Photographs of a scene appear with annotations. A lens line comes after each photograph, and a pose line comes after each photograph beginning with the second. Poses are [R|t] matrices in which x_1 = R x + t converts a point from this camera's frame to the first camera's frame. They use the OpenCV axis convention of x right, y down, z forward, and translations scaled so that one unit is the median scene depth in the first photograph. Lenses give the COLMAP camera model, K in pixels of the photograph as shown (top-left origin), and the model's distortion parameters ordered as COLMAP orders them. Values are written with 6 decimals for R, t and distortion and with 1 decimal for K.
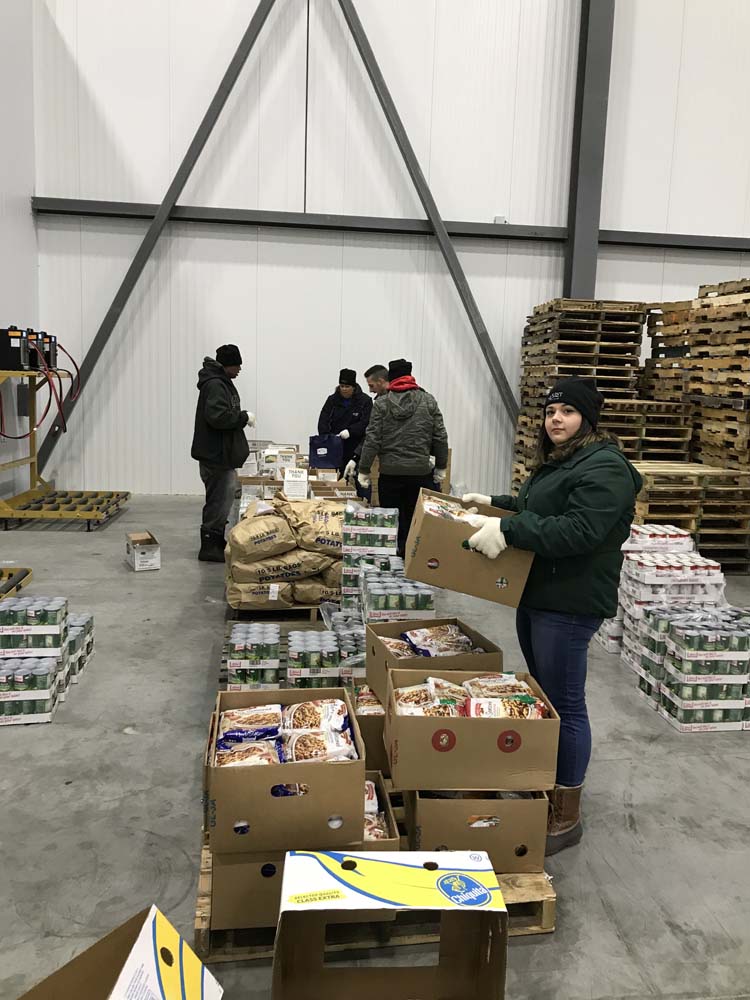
lens RADIAL K [[815.9, 0, 375.0], [0, 815.9, 500.0], [0, 0, 1]] dist [0.026845, -0.003754]
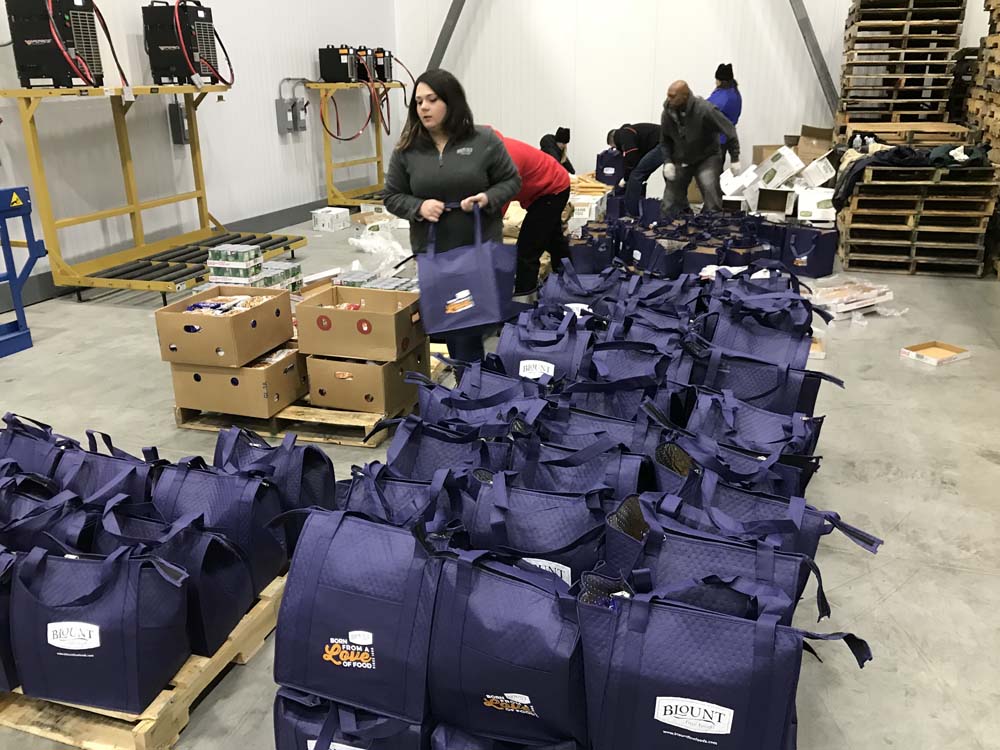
lens RADIAL K [[815.9, 0, 500.0], [0, 815.9, 375.0], [0, 0, 1]] dist [0.026845, -0.003754]
pose [[0.910899, 0.101858, -0.399860, 0.264086], [-0.021399, 0.979410, 0.200742, 0.017488], [0.412075, -0.174299, 0.894323, -0.073238]]
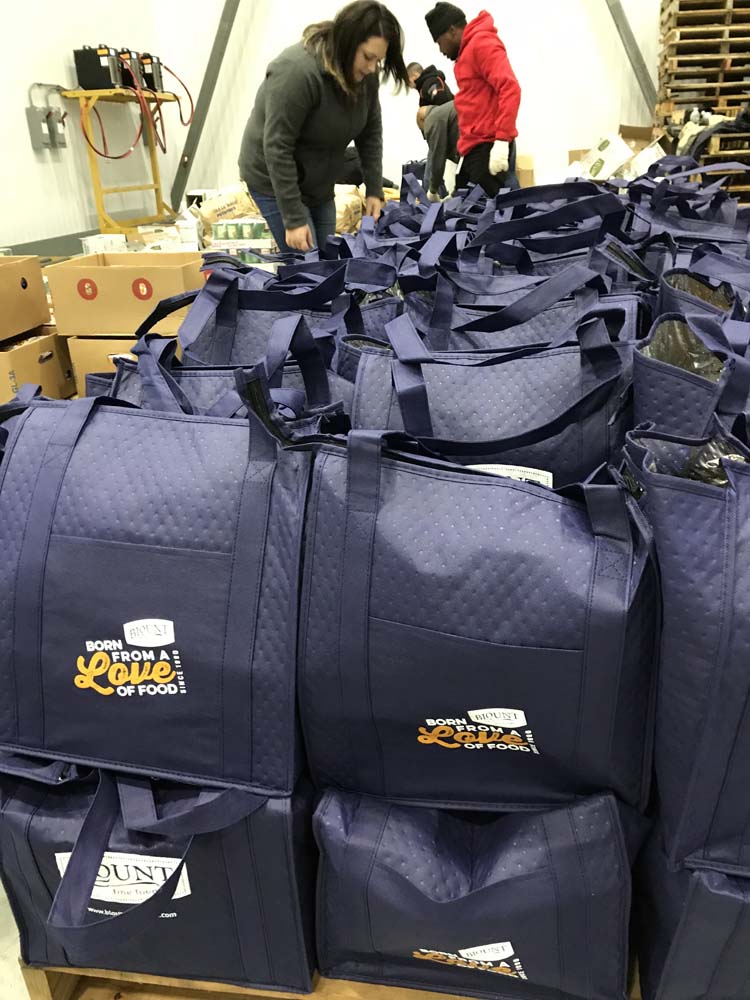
lens RADIAL K [[820.8, 0, 383.4], [0, 820.8, 488.0], [0, 0, 1]] dist [0.016992, 0.003873]
pose [[0.949786, 0.050740, -0.308759, 0.220523], [0.028920, 0.968306, 0.248088, 0.073827], [0.311561, -0.244560, 0.918216, -0.004754]]
